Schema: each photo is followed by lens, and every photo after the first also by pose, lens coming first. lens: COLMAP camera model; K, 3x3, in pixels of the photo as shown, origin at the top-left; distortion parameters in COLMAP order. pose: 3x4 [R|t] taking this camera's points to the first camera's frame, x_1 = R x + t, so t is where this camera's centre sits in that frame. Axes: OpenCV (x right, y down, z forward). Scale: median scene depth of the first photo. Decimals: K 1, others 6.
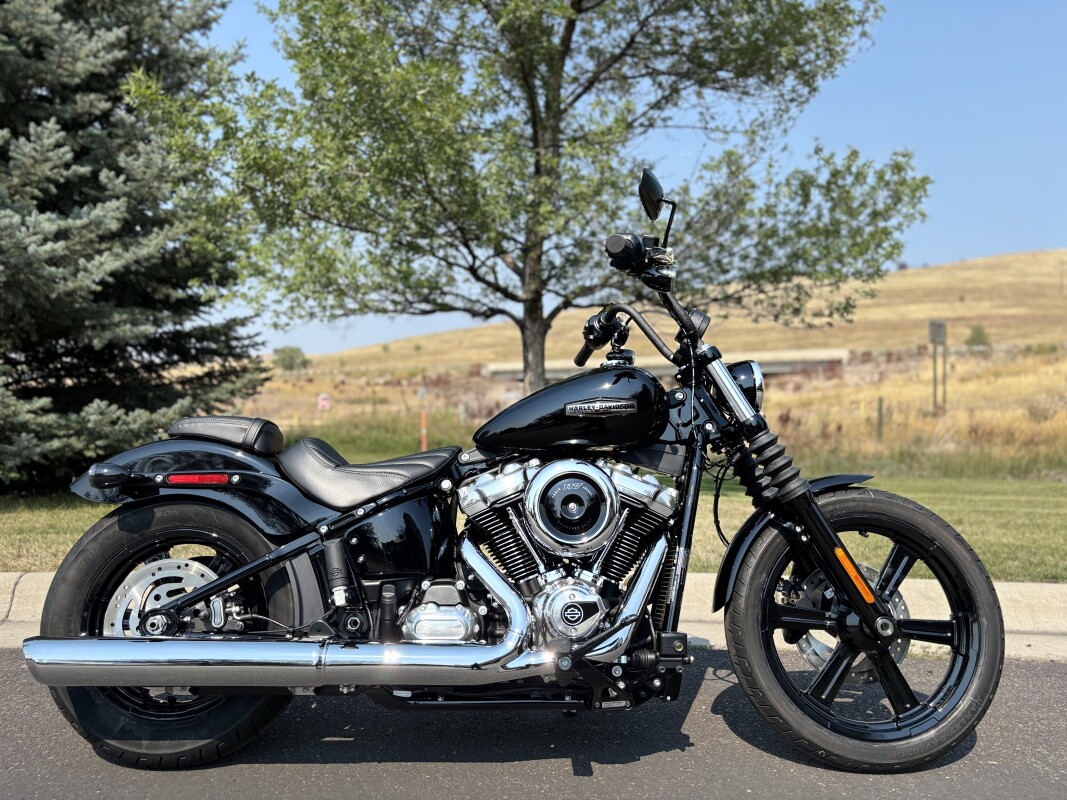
lens RADIAL K [[824.0, 0, 535.6], [0, 824.0, 407.4], [0, 0, 1]] dist [0.023765, -0.009564]
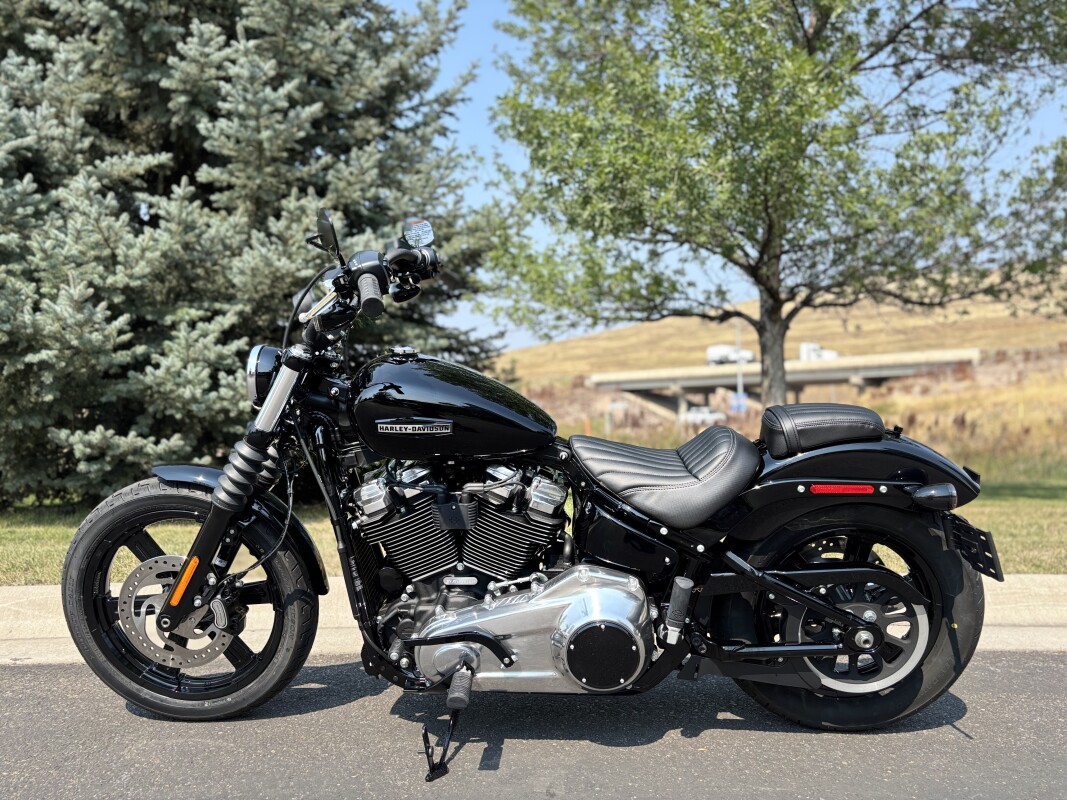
lens RADIAL K [[824.0, 0, 526.8], [0, 824.0, 403.7], [0, 0, 1]] dist [0.023765, -0.009564]
pose [[0.993032, -0.023826, -0.115409, -0.178439], [0.021602, 0.999557, -0.020490, 0.005023], [0.115846, 0.017855, 0.993107, -0.004433]]
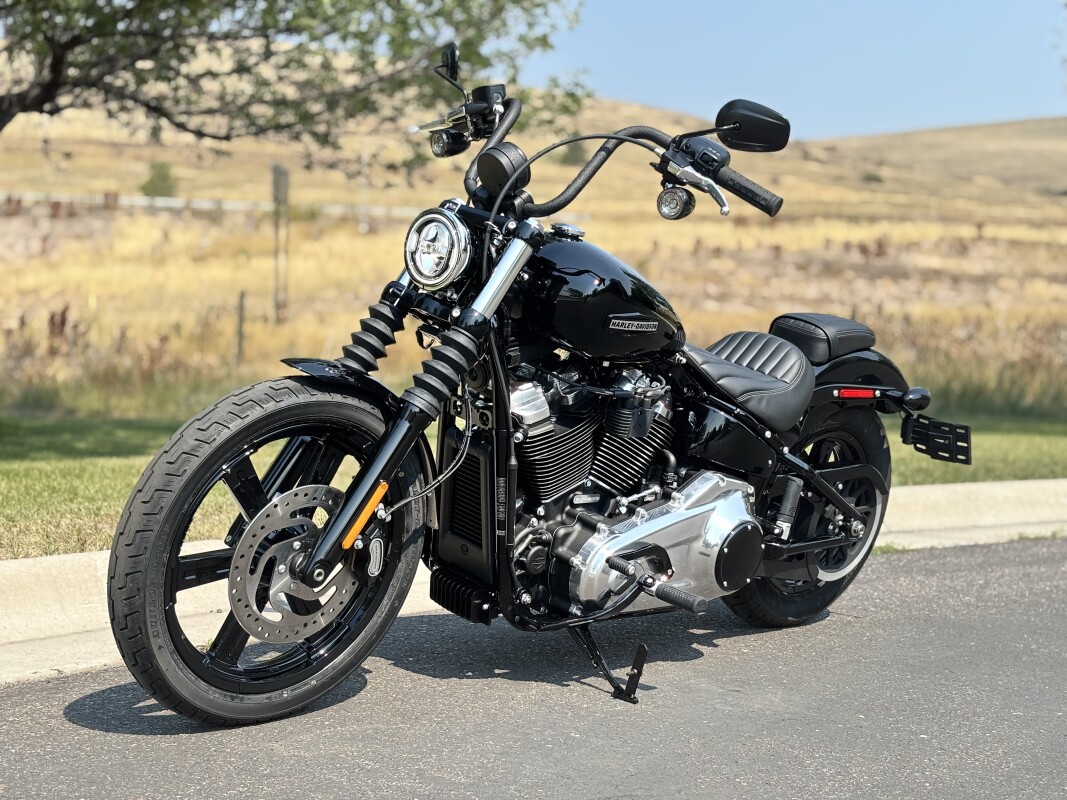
lens RADIAL K [[1619.7, 0, 539.4], [0, 1619.7, 396.9], [0, 0, 1]] dist [0.168905, 0.000000]
pose [[0.733956, -0.014413, 0.679044, -0.441492], [-0.025797, 0.998462, 0.049076, 0.005068], [-0.678707, -0.053537, 0.732455, -0.049382]]
